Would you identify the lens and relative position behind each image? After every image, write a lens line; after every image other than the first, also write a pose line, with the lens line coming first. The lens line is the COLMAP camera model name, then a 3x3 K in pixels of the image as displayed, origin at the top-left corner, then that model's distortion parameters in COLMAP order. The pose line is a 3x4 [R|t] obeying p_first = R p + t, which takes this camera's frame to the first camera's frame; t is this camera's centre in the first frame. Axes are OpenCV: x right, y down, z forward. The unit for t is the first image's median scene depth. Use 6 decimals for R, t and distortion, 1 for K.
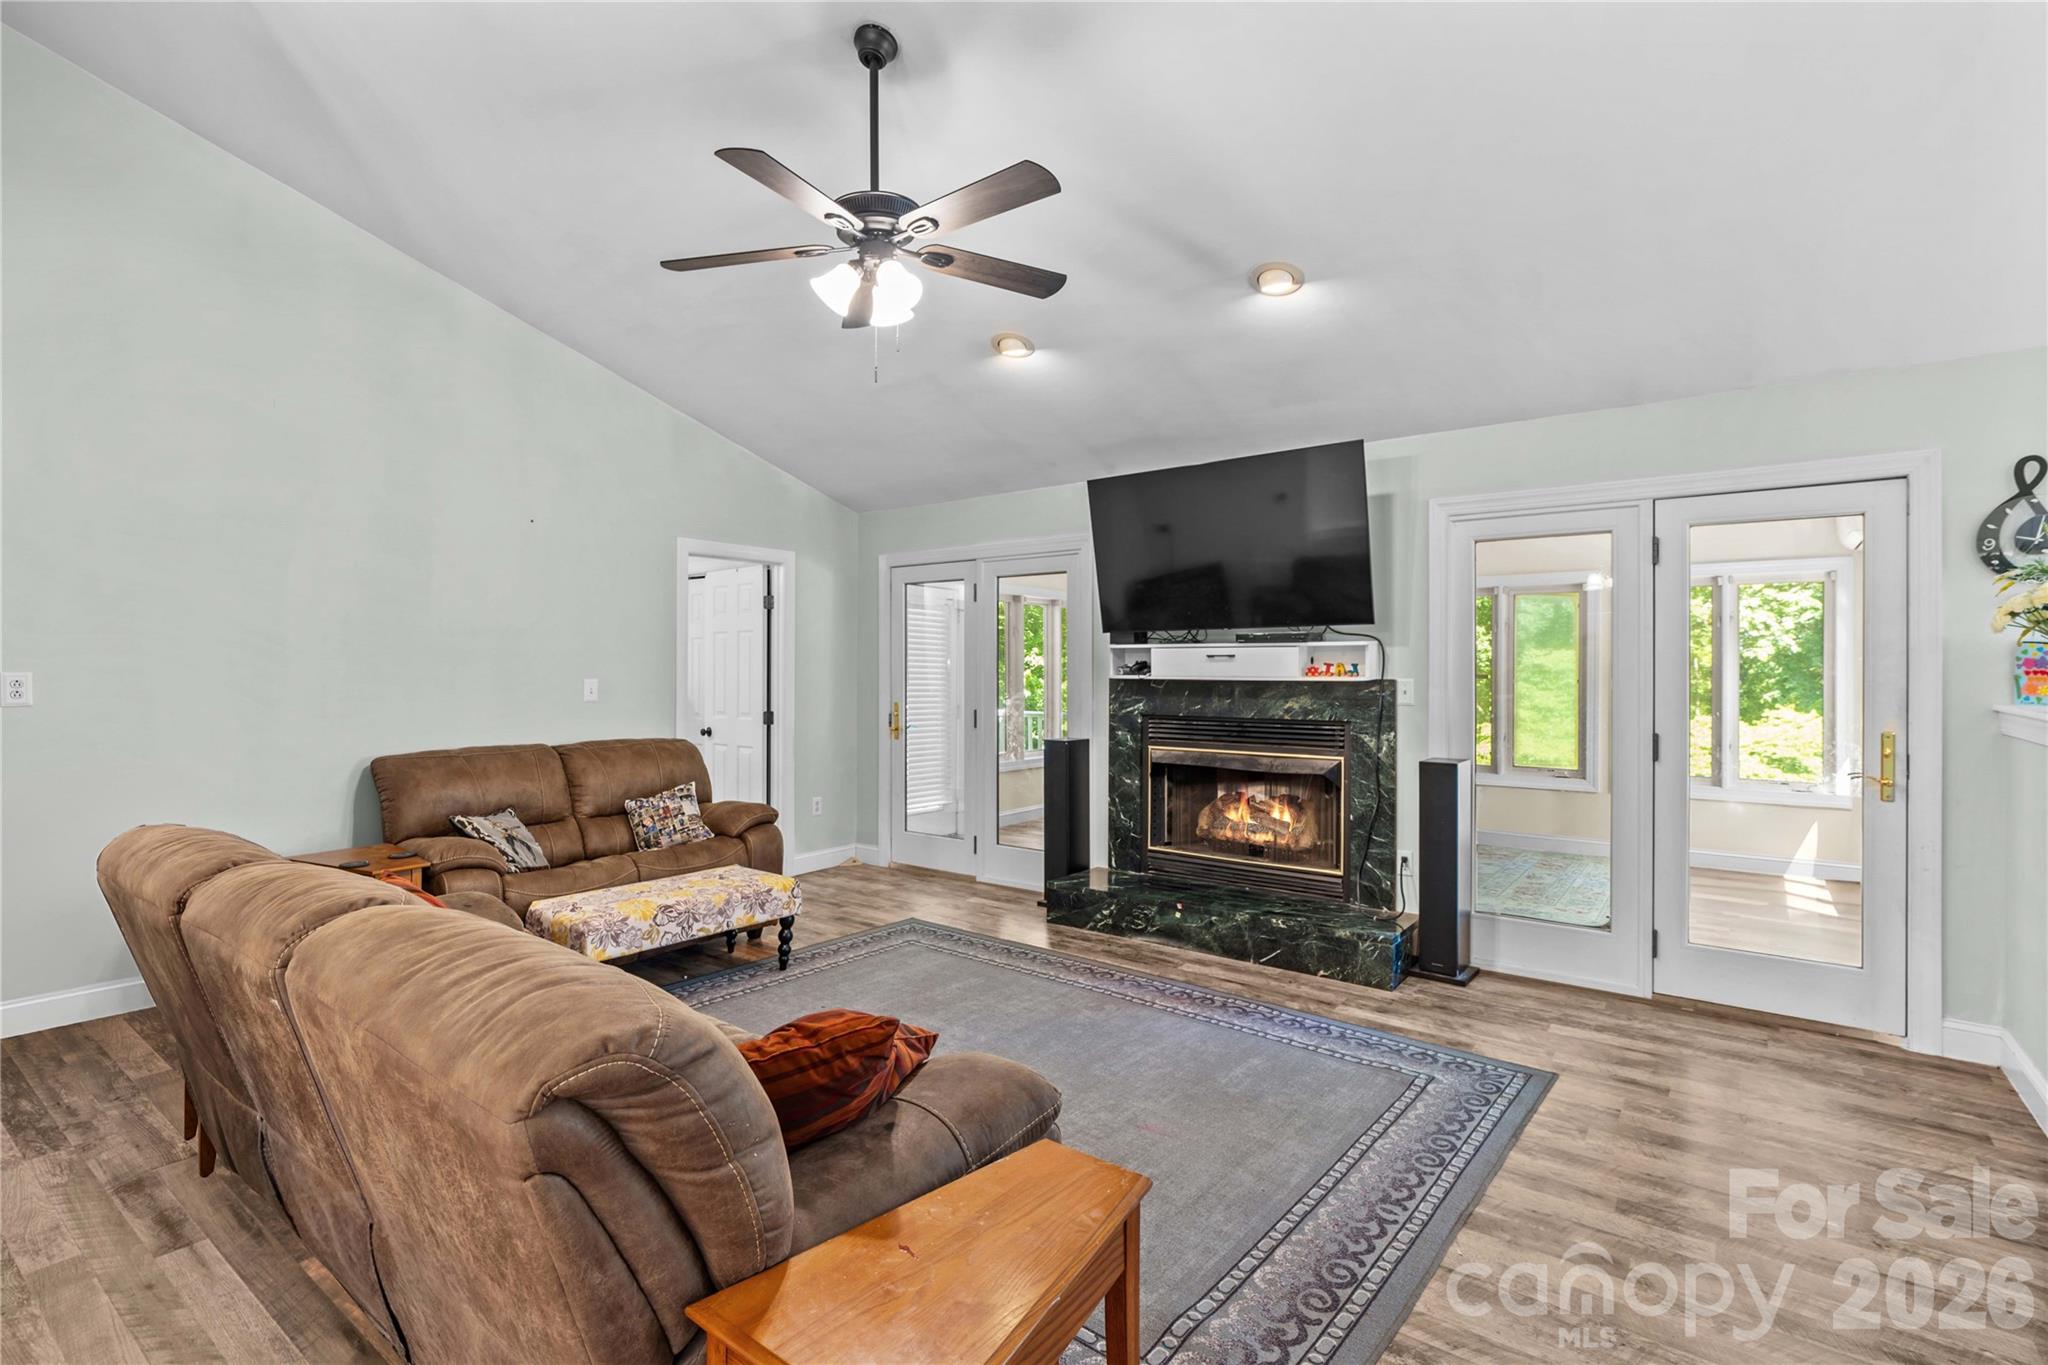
lens RADIAL K [[956.4, 0, 1017.5], [0, 956.4, 673.2], [0, 0, 1]] dist [-0.017302, 0.006576]
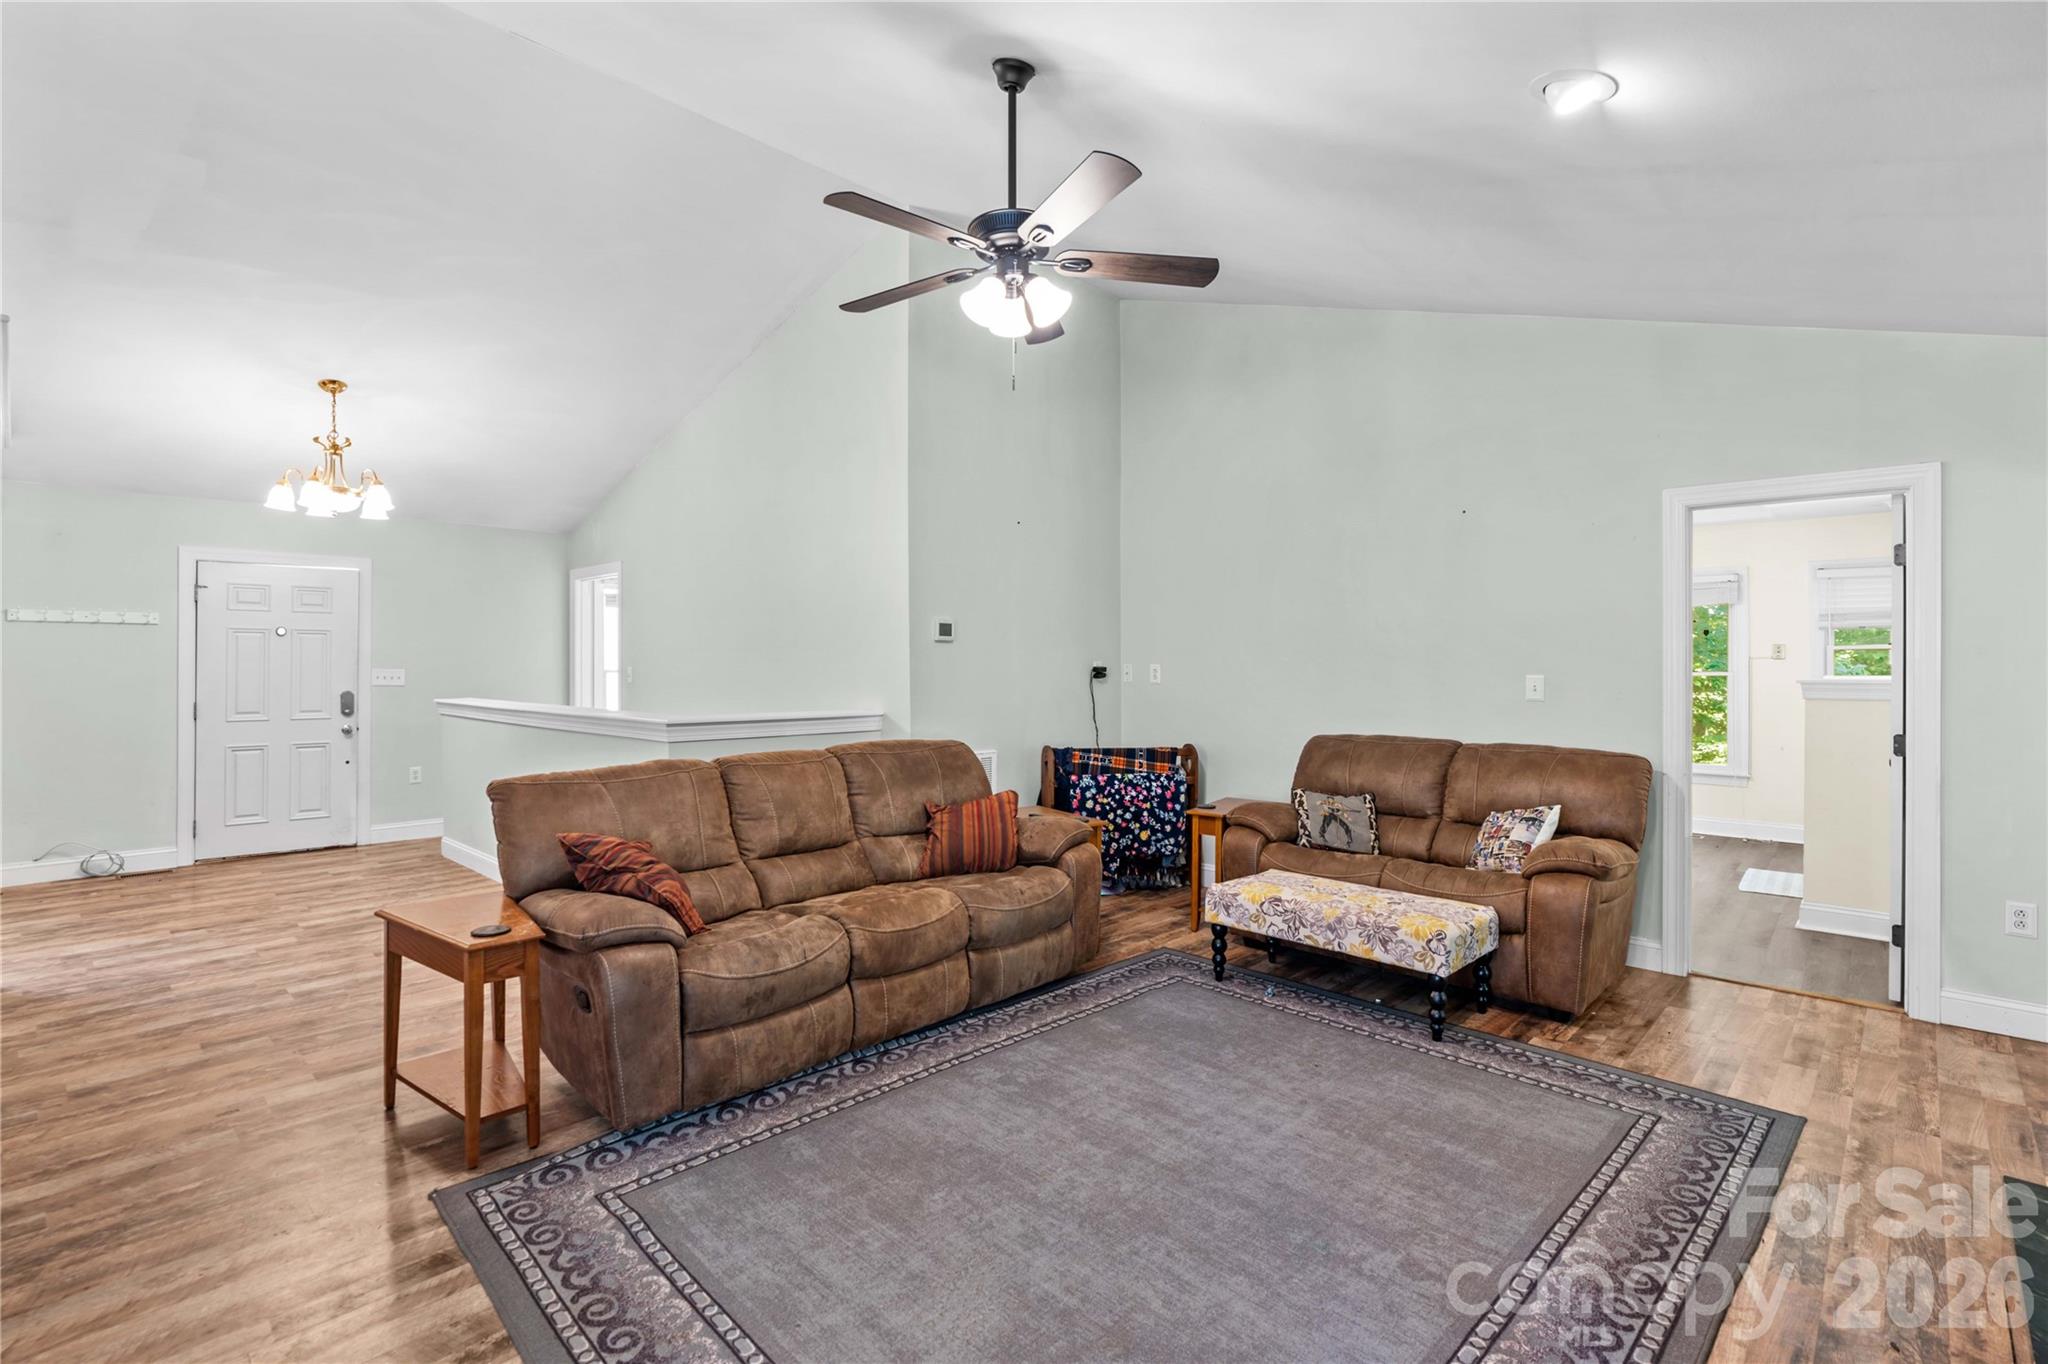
lens RADIAL K [[962.8, 0, 990.0], [0, 962.8, 649.2], [0, 0, 1]] dist [-0.013071, 0.001283]
pose [[-0.134286, -0.015787, -0.990817, 0.905711], [-0.006379, 0.999866, -0.015067, -0.001461], [0.990922, 0.004298, -0.134369, 1.112750]]
